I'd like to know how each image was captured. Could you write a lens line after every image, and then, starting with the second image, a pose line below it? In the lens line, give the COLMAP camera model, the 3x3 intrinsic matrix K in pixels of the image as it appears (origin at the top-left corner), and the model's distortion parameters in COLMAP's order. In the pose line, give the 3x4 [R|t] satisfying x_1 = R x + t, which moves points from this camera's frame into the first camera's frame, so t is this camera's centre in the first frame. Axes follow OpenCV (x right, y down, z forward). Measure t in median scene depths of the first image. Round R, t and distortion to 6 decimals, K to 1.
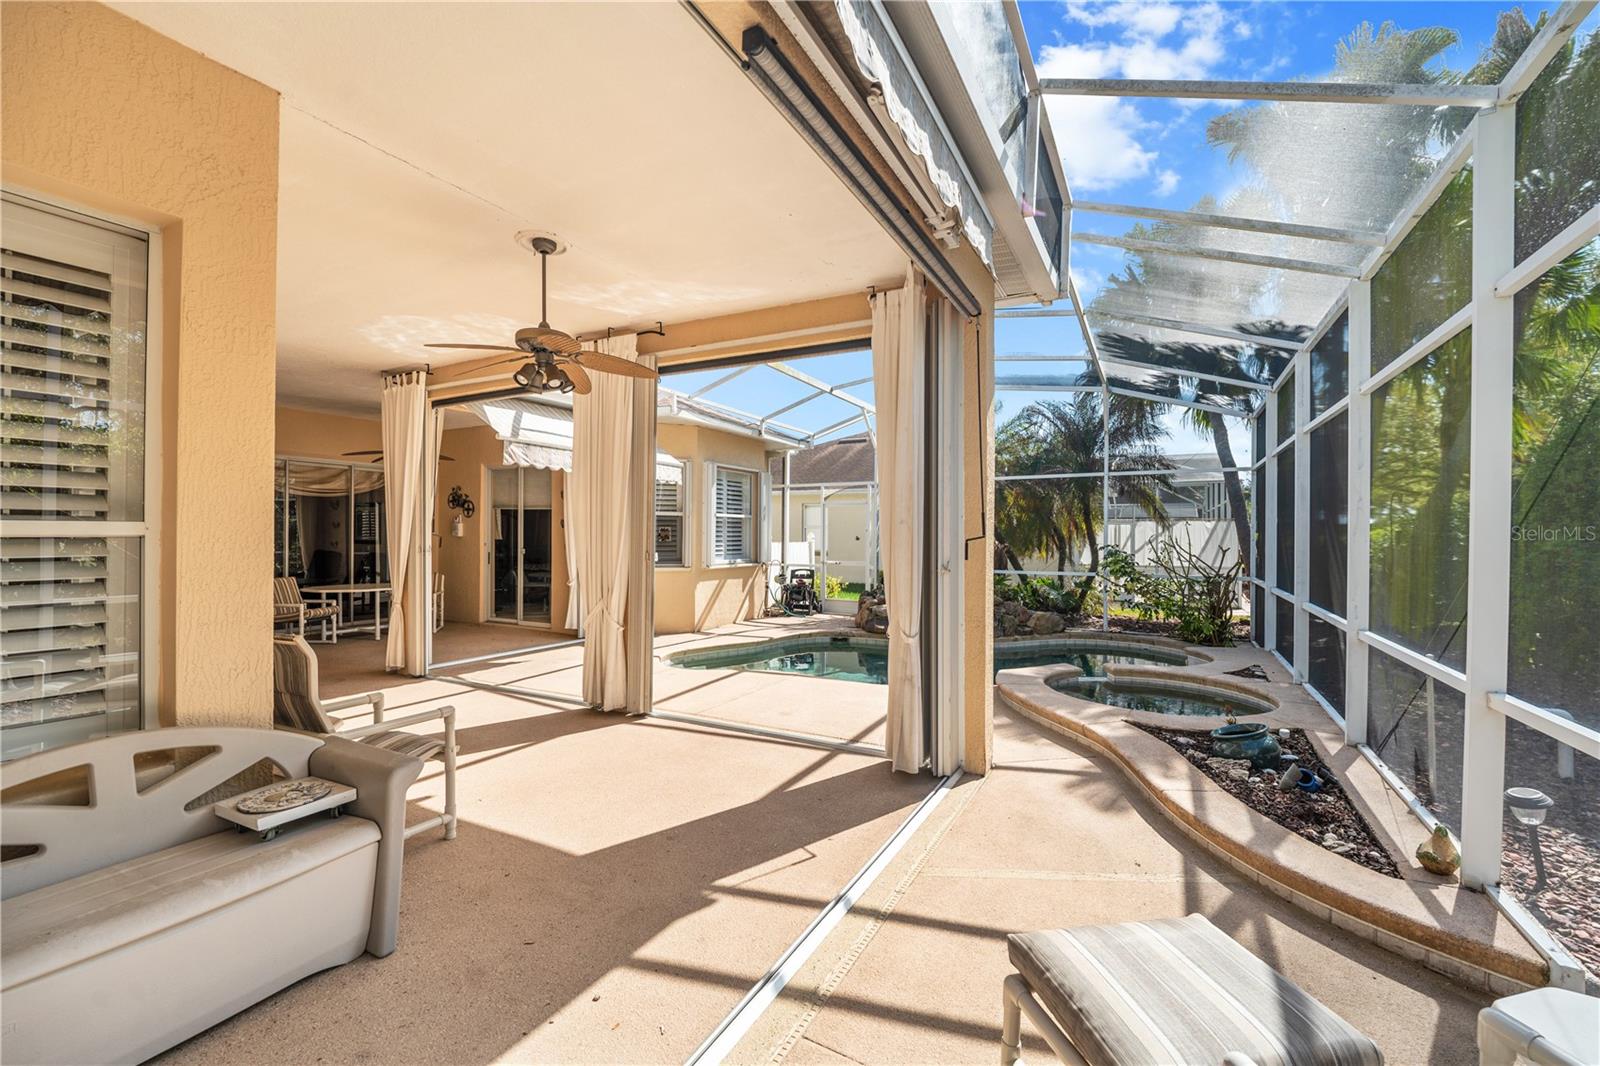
lens RADIAL K [[654.4, 0, 802.8], [0, 654.4, 536.2], [0, 0, 1]] dist [0.000314, -0.000148]
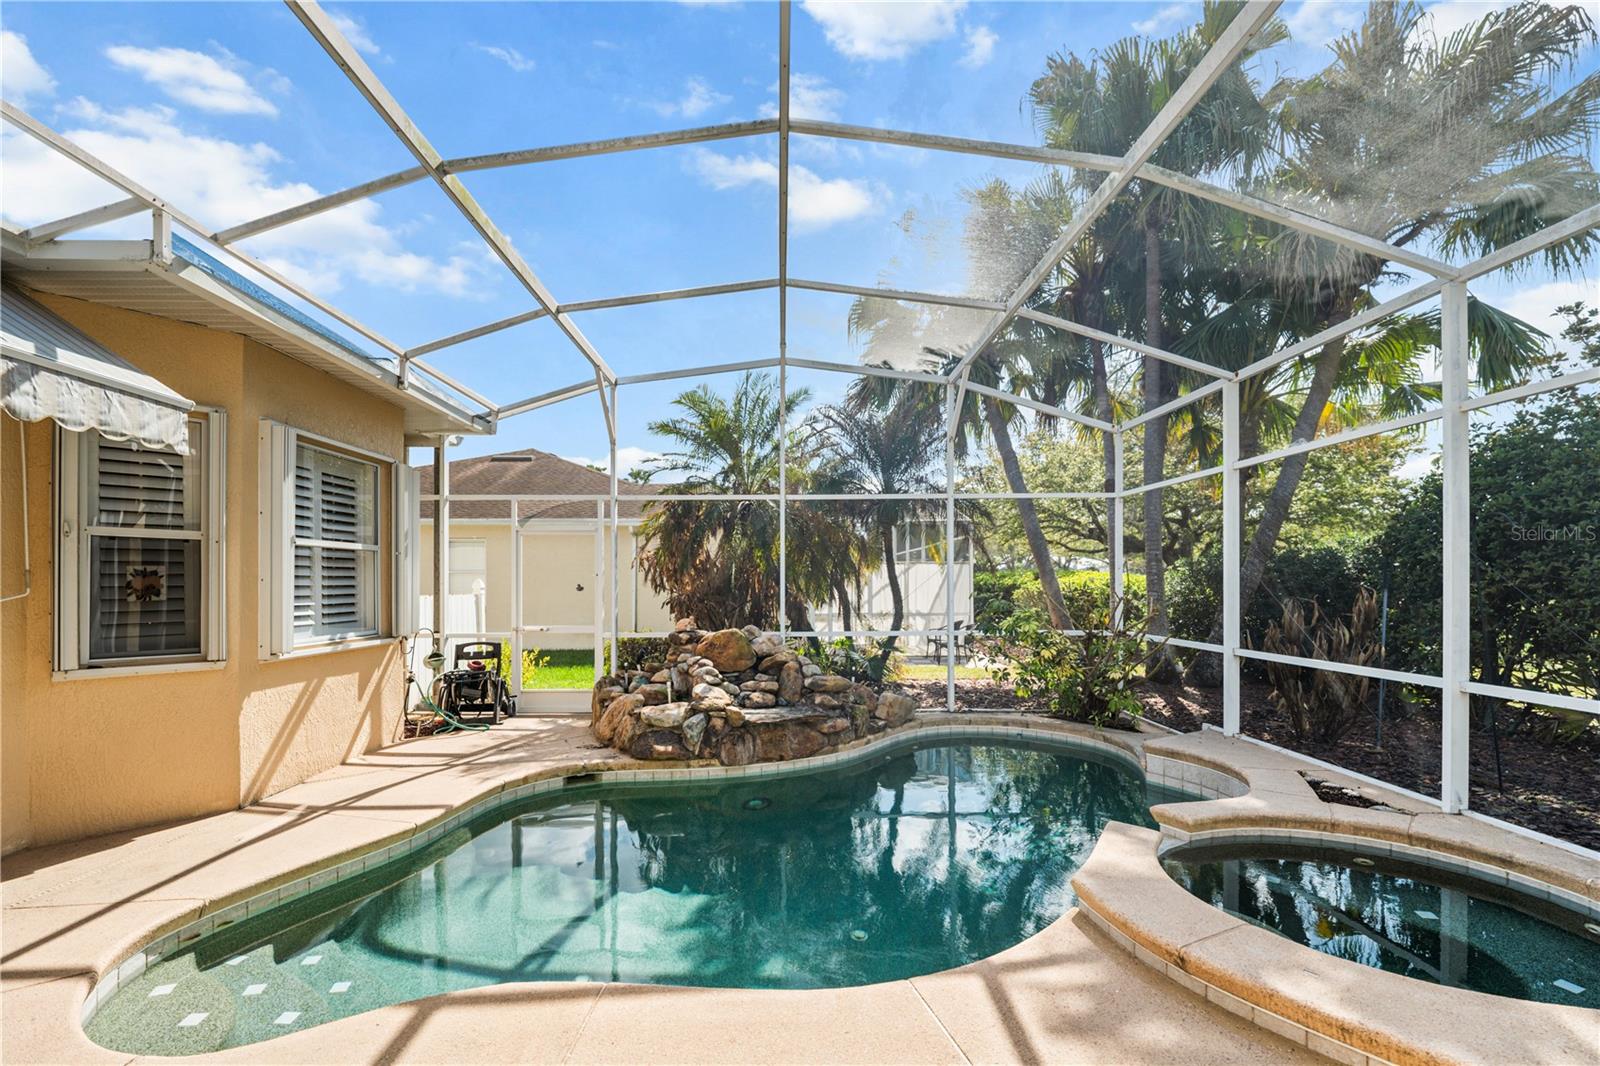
lens RADIAL K [[654.4, 0, 766.5], [0, 654.4, 580.8], [0, 0, 1]] dist [0.000314, -0.000148]
pose [[0.877446, -0.007076, 0.479623, -0.058205], [0.009766, 0.999947, -0.003113, 0.000268], [-0.479576, 0.007416, 0.877469, 0.404643]]
